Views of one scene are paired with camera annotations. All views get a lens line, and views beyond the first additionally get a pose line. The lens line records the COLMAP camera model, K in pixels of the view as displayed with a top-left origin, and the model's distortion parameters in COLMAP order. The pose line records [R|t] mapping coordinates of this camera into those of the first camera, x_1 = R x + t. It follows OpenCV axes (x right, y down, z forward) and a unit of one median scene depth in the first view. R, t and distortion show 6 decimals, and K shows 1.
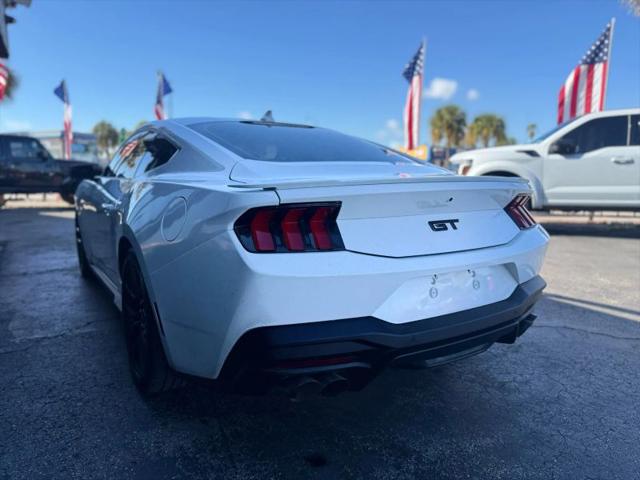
lens RADIAL K [[454.6, 0, 319.2], [0, 454.6, 241.7], [0, 0, 1]] dist [0.052038, -0.067012]
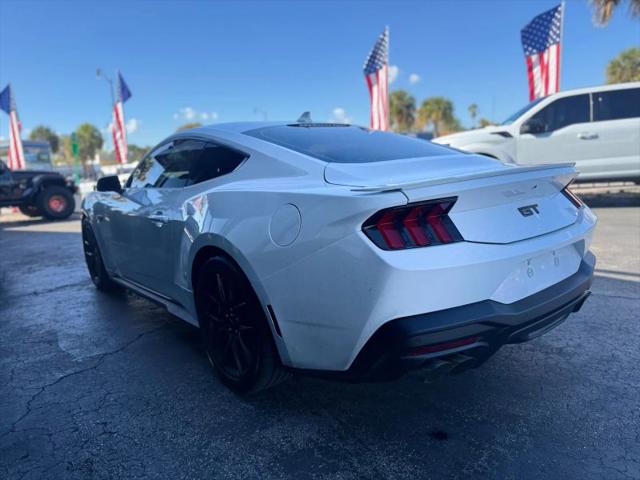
lens RADIAL K [[454.2, 0, 320.0], [0, 454.2, 240.0], [0, 0, 1]] dist [0.041446, -0.047335]
pose [[0.991864, -0.084594, 0.095133, -0.162160], [0.083062, 0.996344, 0.019962, -0.014131], [-0.096474, -0.011898, 0.995264, -0.023658]]
